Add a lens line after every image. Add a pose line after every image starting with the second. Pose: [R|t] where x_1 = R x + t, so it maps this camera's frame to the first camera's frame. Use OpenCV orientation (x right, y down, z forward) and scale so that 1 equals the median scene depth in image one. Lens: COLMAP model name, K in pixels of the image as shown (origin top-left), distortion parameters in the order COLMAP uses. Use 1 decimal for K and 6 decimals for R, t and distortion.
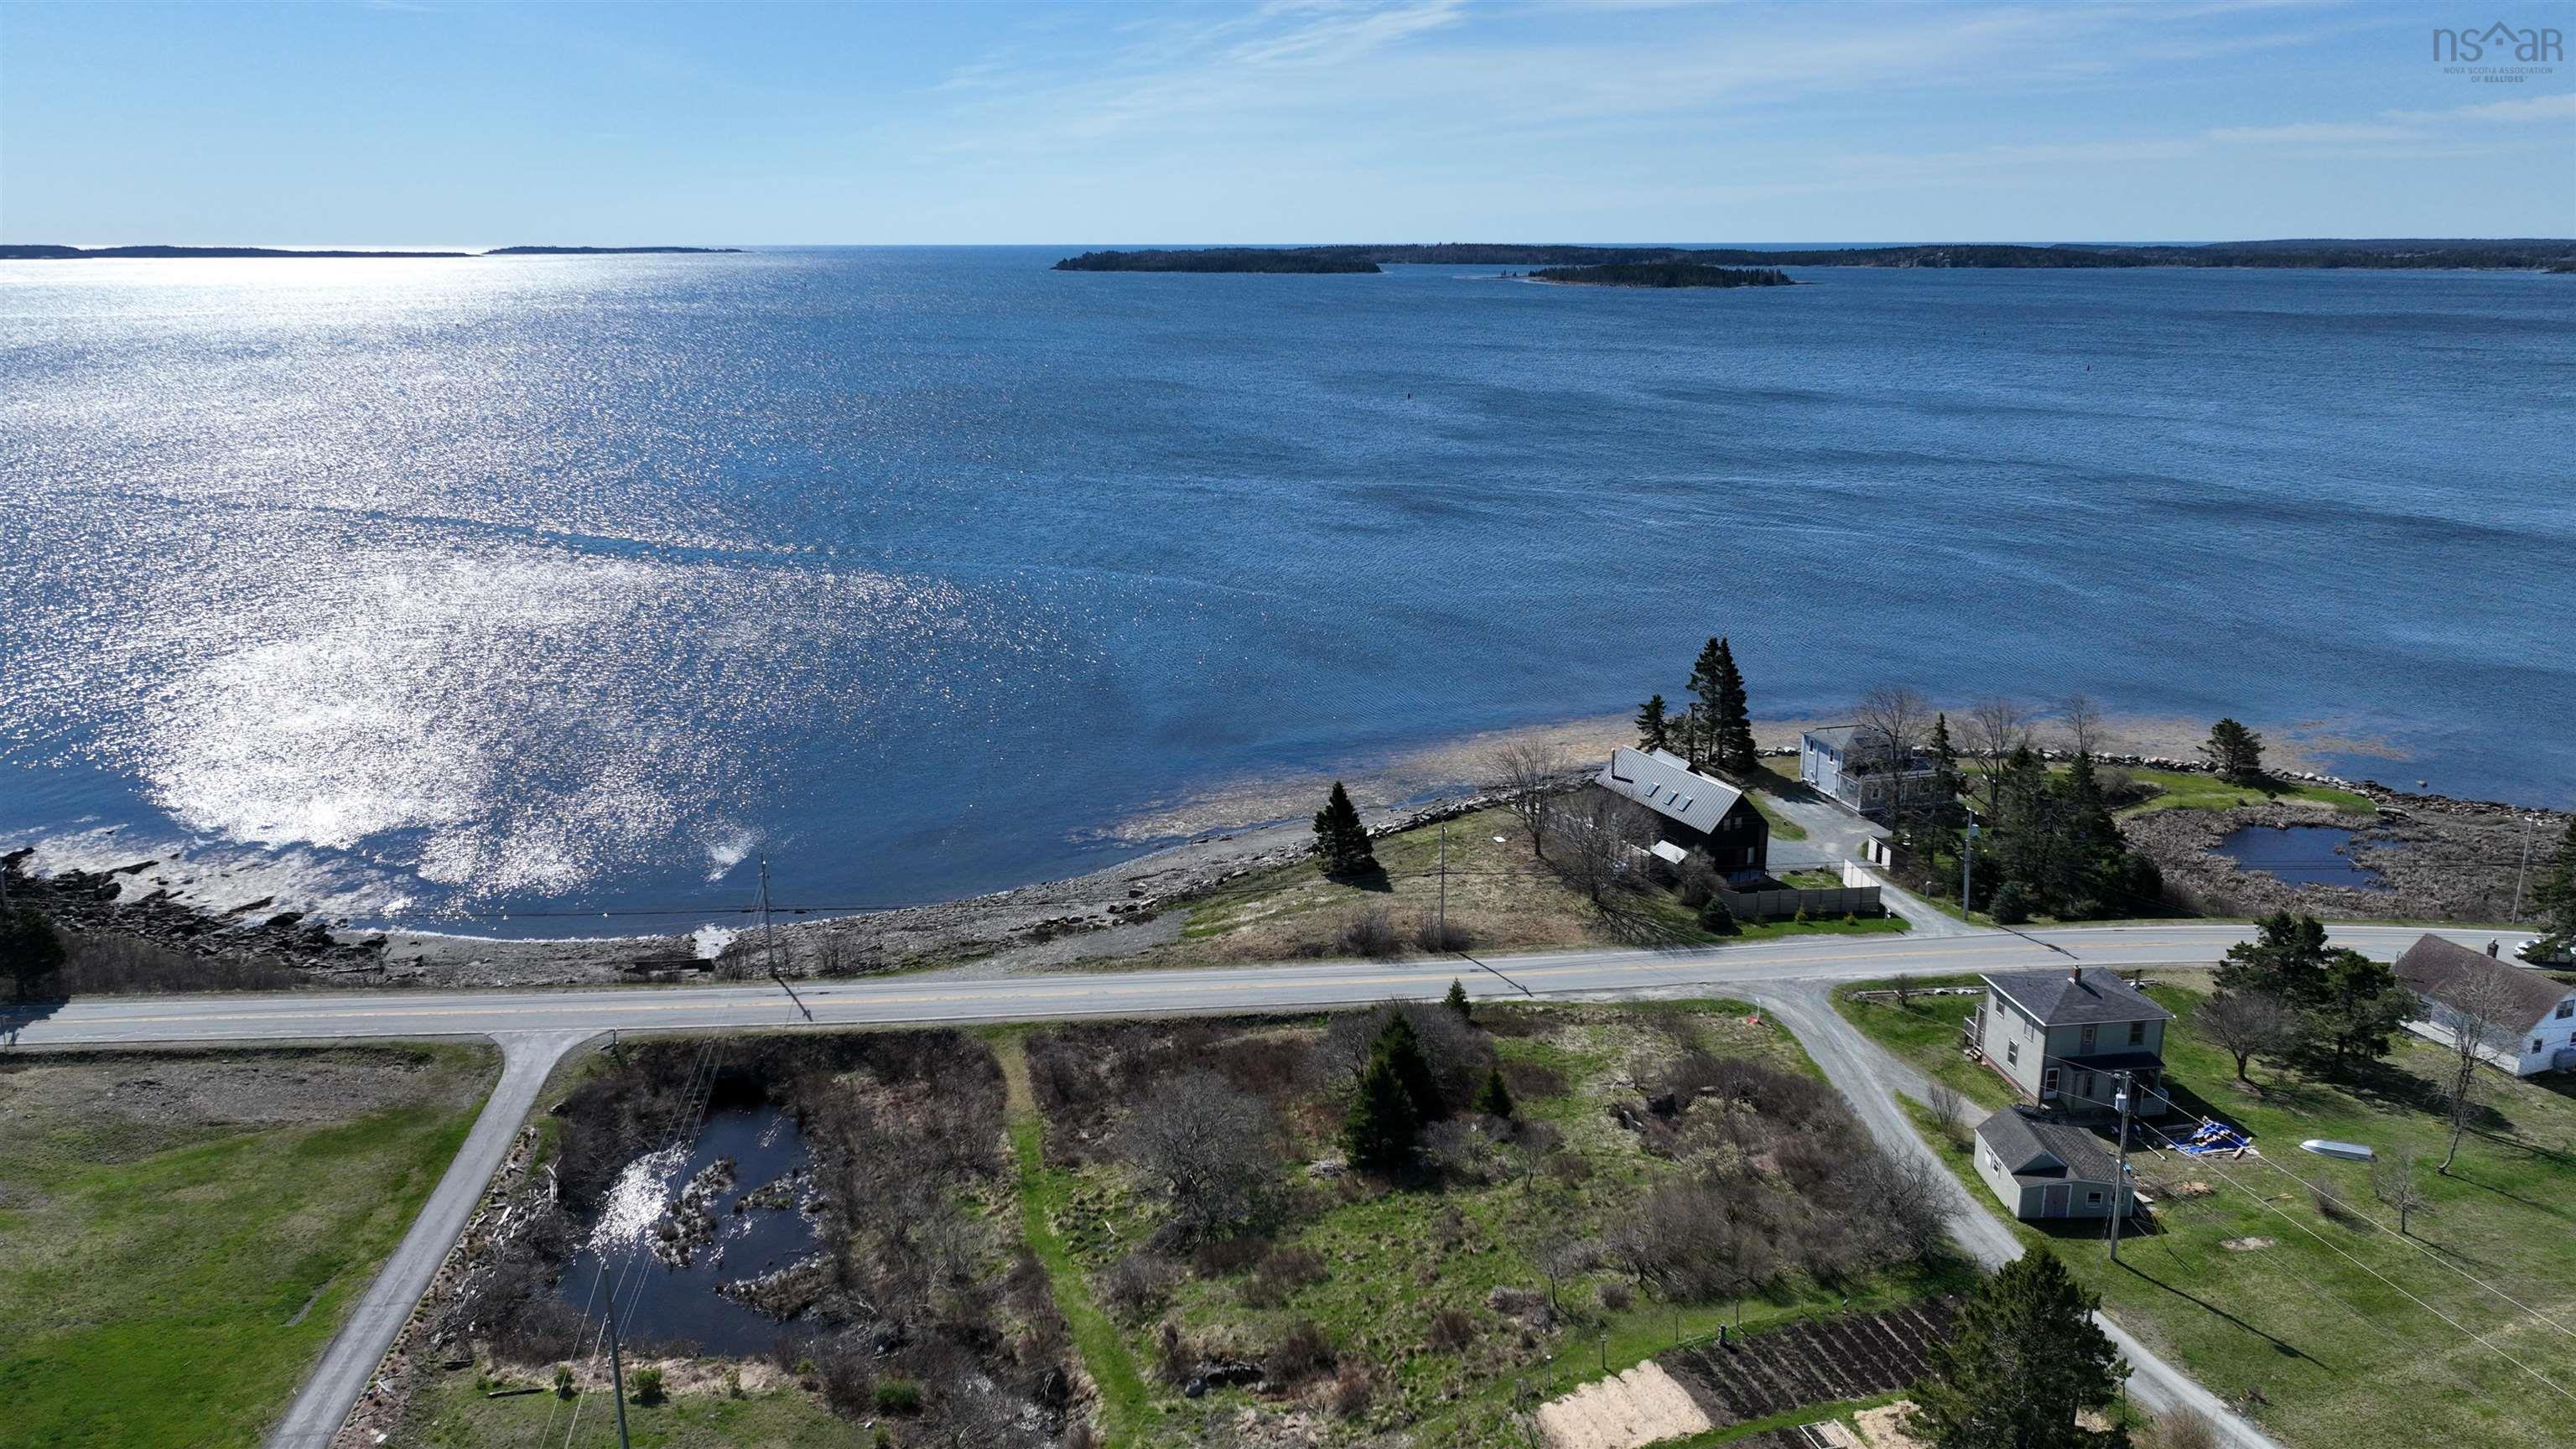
lens RADIAL K [[1803.5, 0, 1288.0], [0, 1803.5, 724.5], [0, 0, 1]] dist [0.001804, 0.011877]
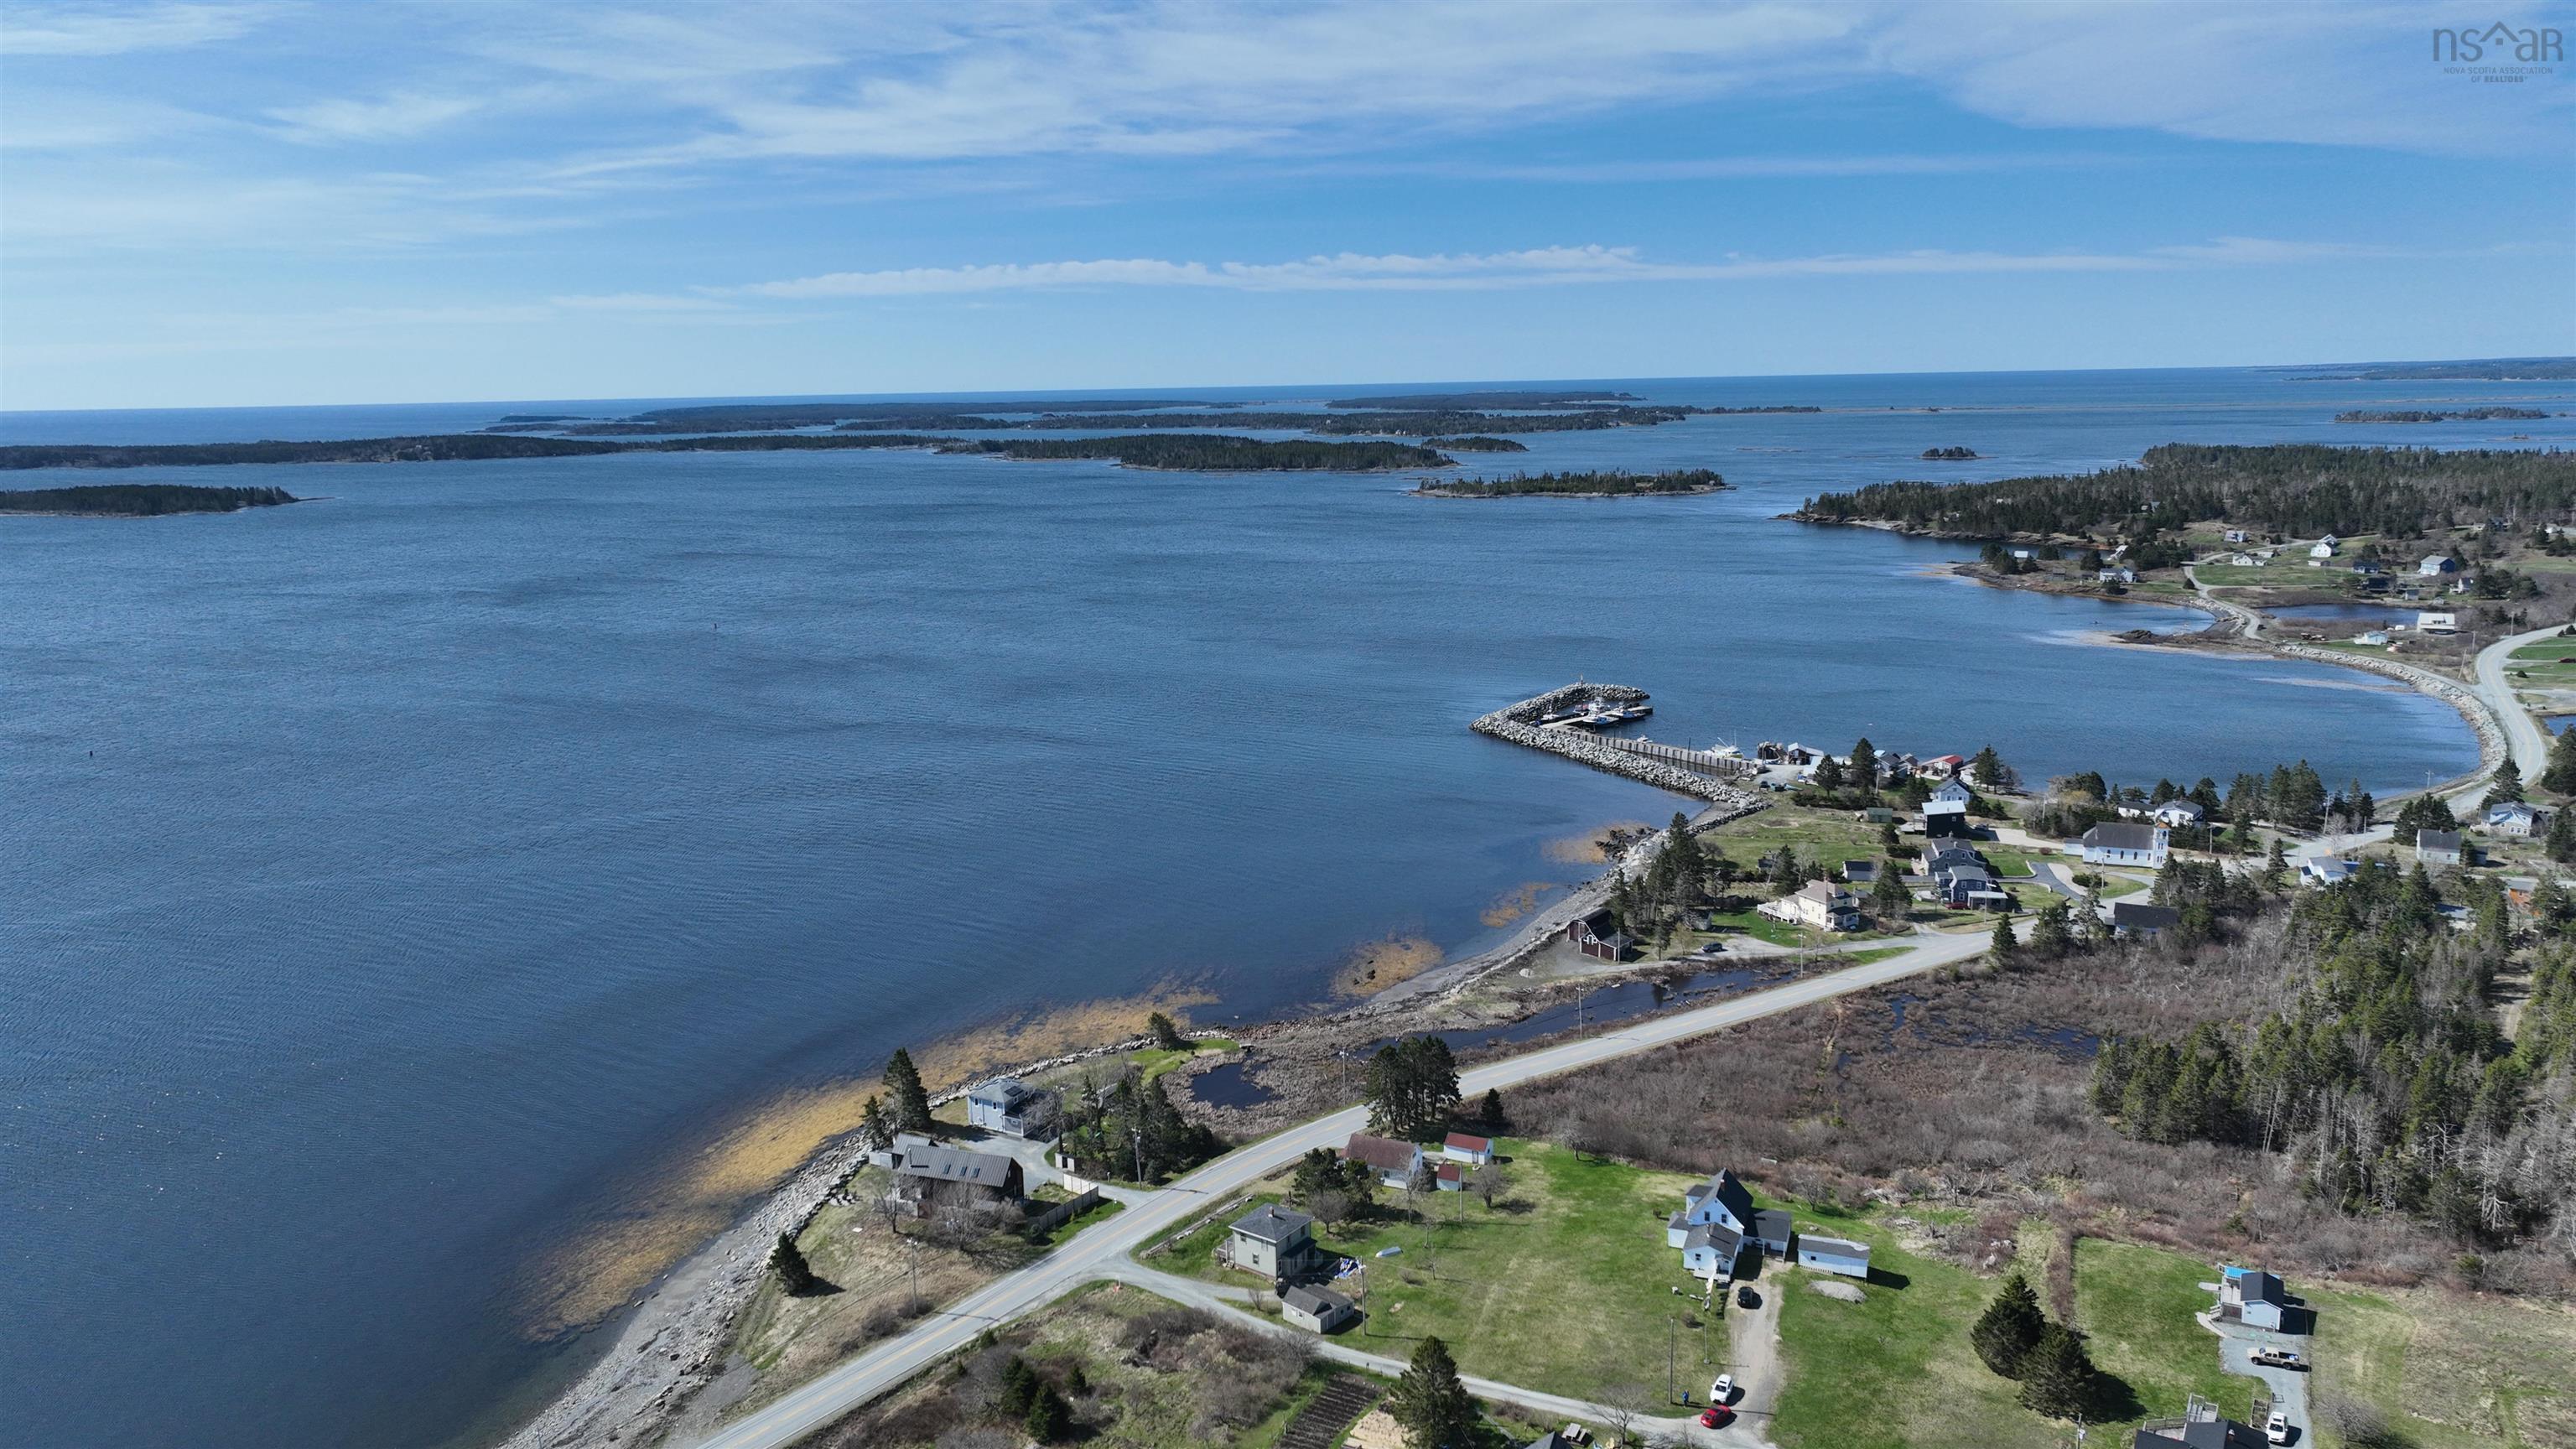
lens RADIAL K [[1803.5, 0, 1288.0], [0, 1803.5, 724.5], [0, 0, 1]] dist [0.001804, 0.011877]
pose [[0.694109, -0.146192, 0.704869, -0.962740], [0.203778, 0.979014, 0.002384, -0.425546], [-0.690425, 0.141982, 0.709333, -0.601373]]
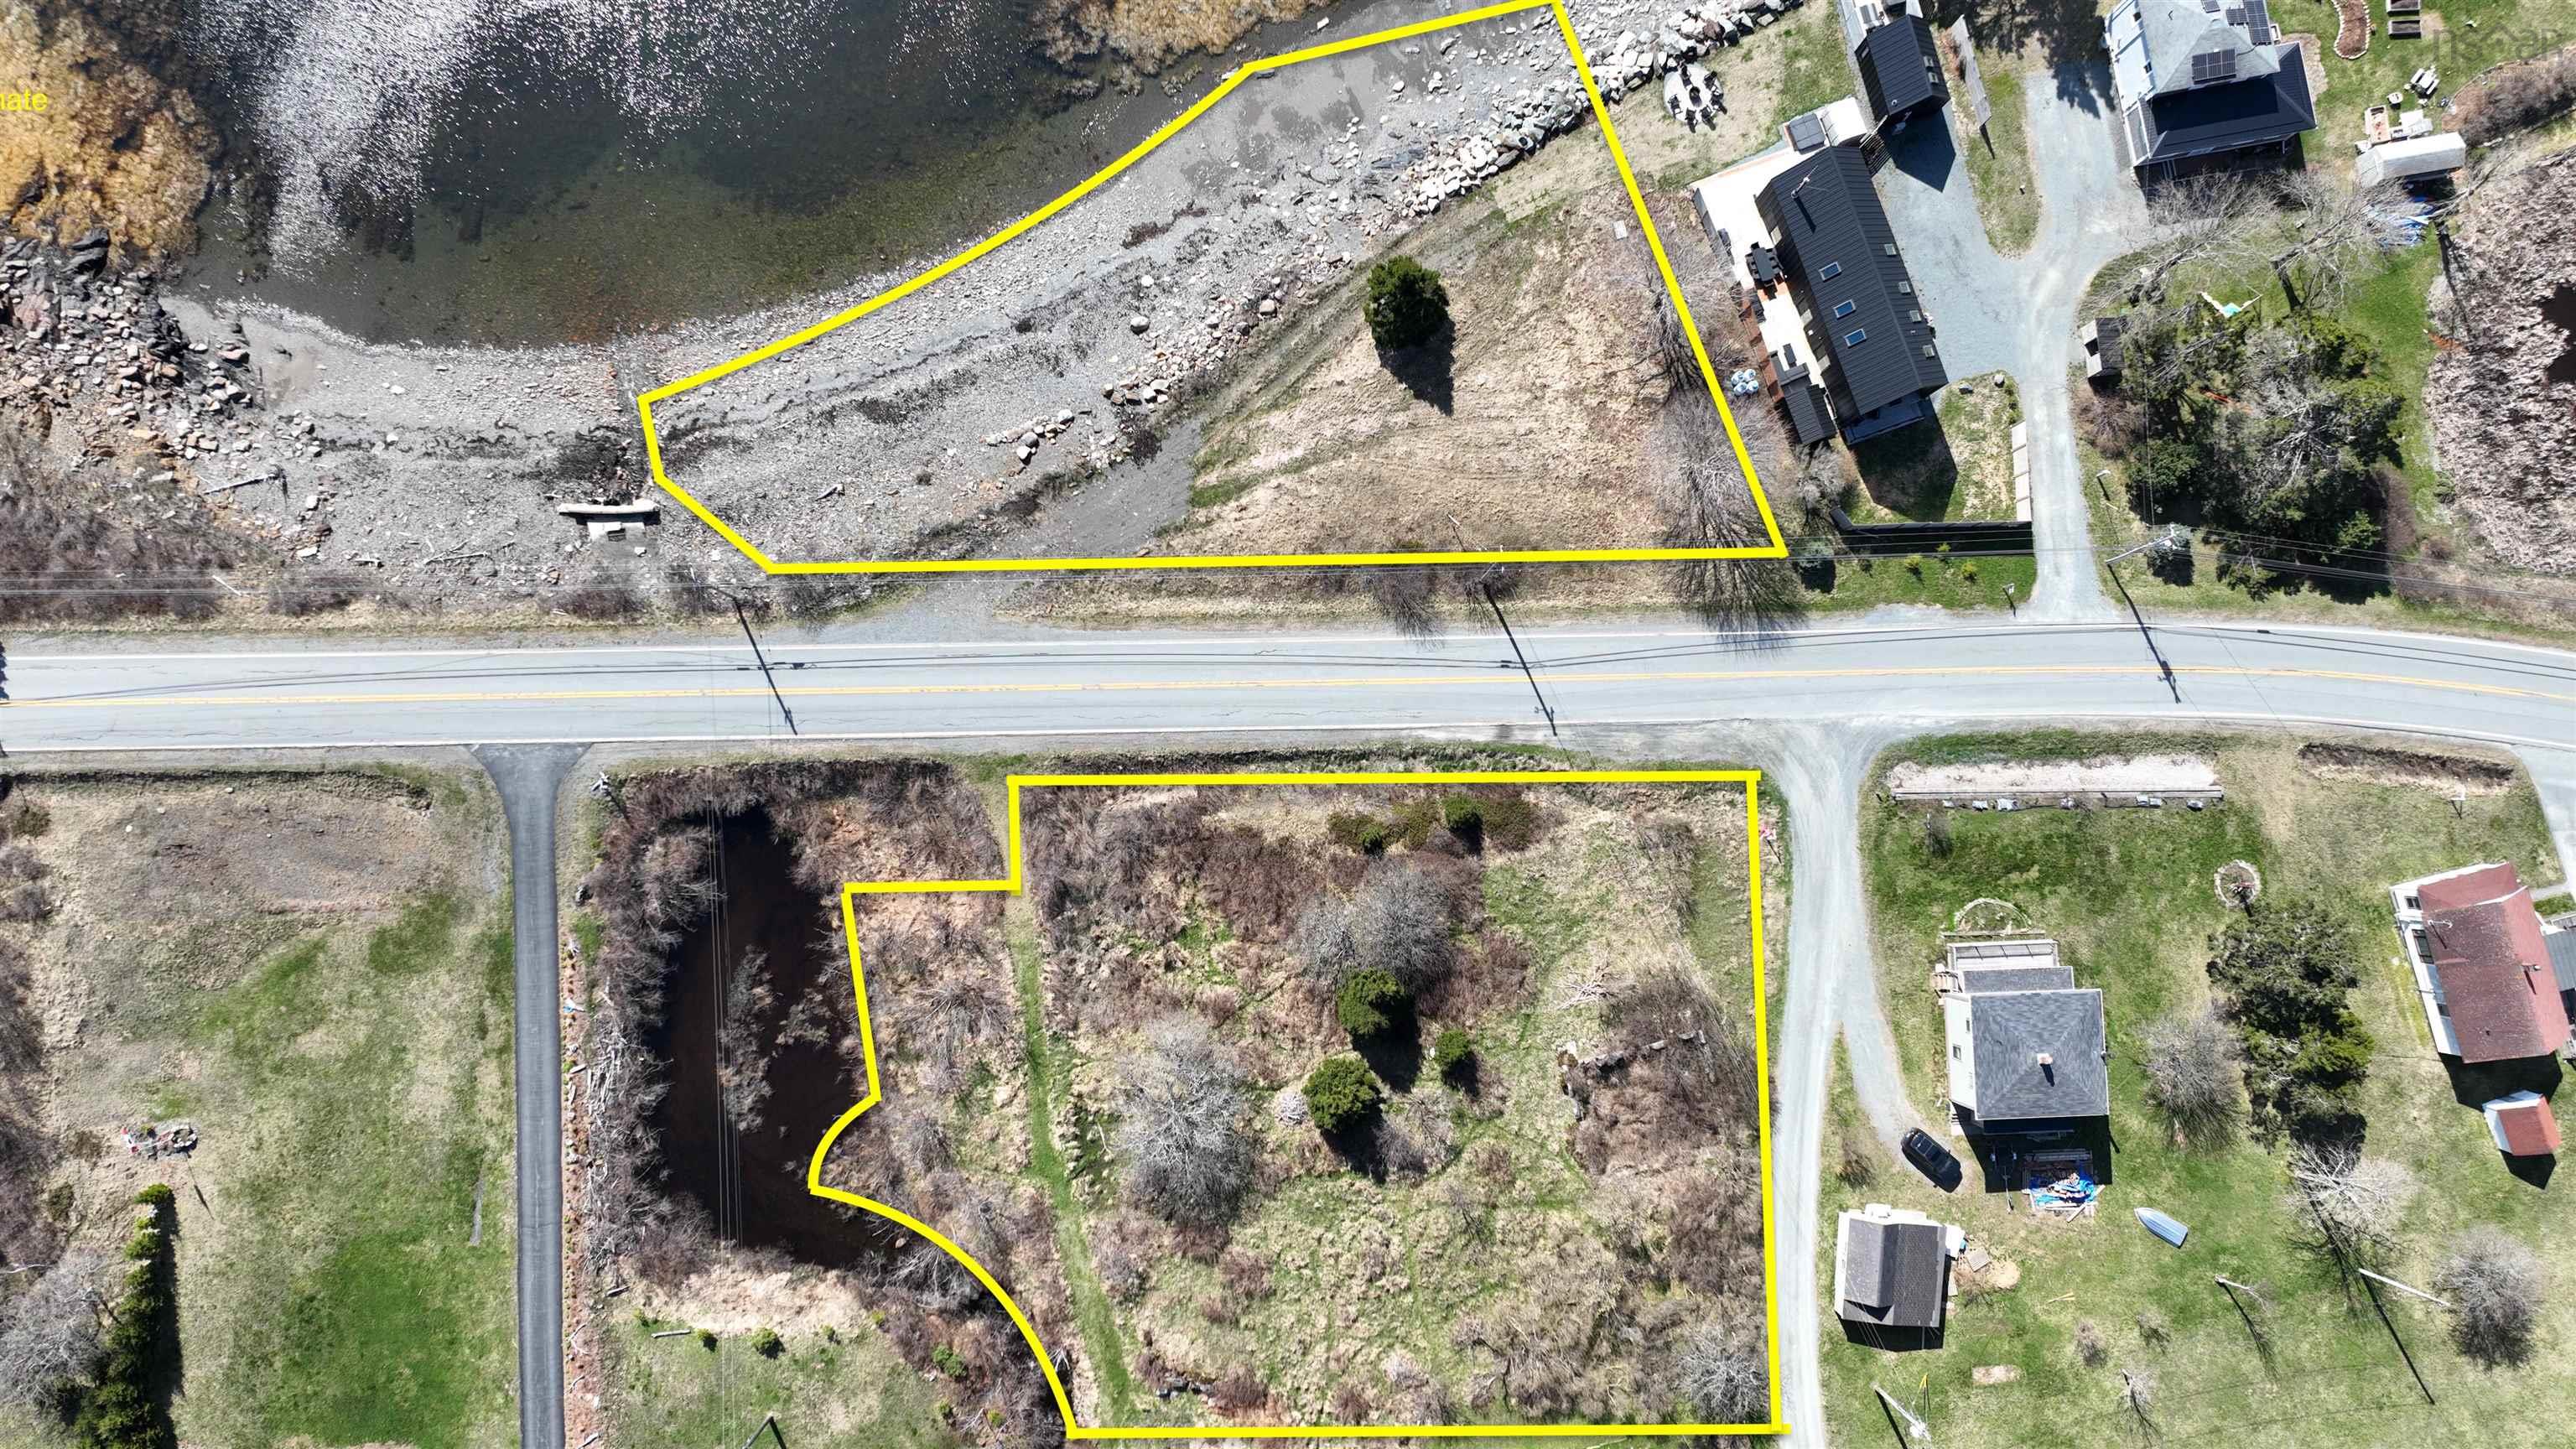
lens RADIAL K [[1807.5, 0, 1288.0], [0, 1807.5, 724.5], [0, 0, 1]] dist [-0.003303, 0.022303]
pose [[0.995523, 0.093696, 0.012412, -0.017083], [-0.041353, 0.313720, 0.948615, -0.864311], [0.084987, -0.944882, 0.316190, 0.821569]]
